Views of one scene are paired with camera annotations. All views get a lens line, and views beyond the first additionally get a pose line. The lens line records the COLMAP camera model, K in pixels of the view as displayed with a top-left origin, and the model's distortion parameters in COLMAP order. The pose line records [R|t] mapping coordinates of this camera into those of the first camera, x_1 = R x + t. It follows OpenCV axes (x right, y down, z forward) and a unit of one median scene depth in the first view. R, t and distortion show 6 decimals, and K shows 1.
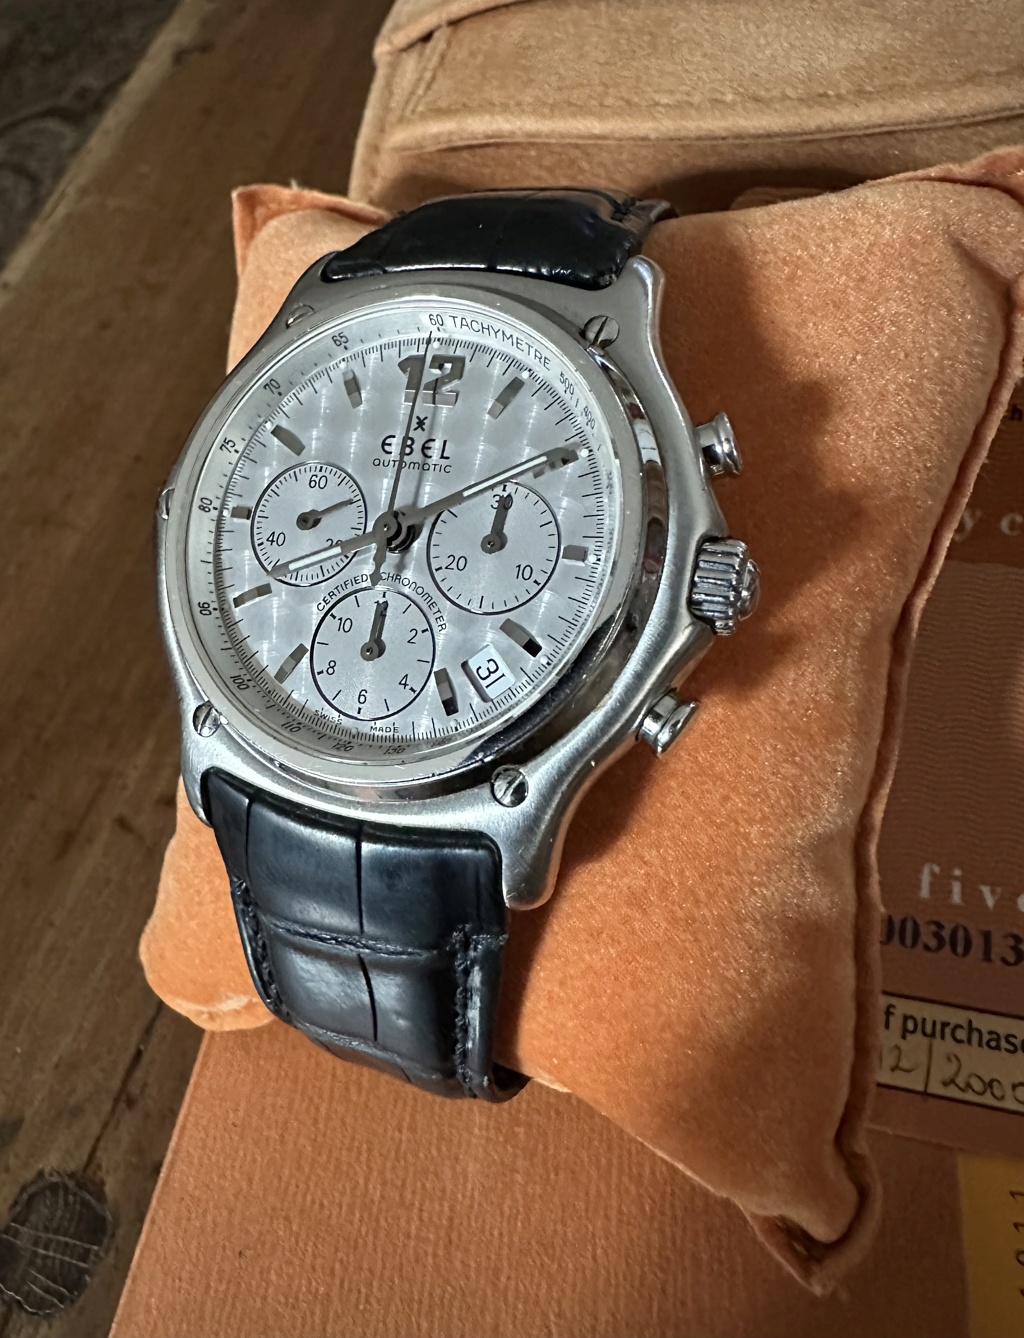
lens RADIAL K [[1073.3, 0, 488.0], [0, 1073.3, 665.7], [0, 0, 1]] dist [-0.010602, -0.003433]
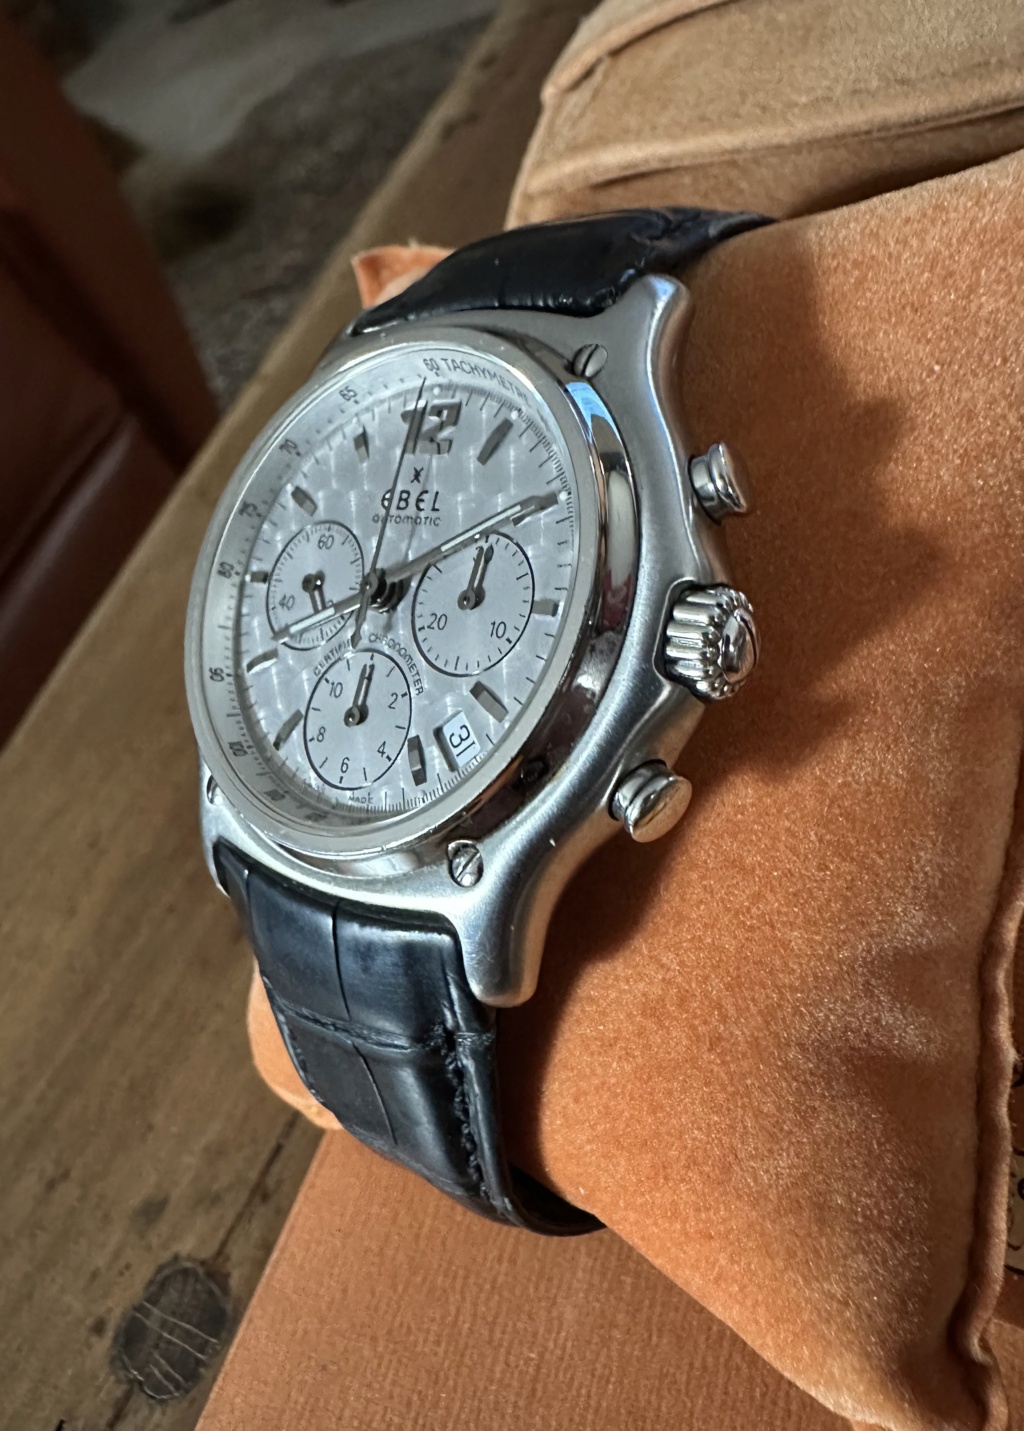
lens RADIAL K [[1189.1, 0, 507.7], [0, 1189.1, 717.7], [0, 0, 1]] dist [-0.016356, 0.000632]
pose [[0.952306, 0.006311, -0.305080, 0.318009], [-0.019970, 0.998932, -0.041671, 0.026288], [0.304492, 0.045776, 0.951414, 0.044823]]
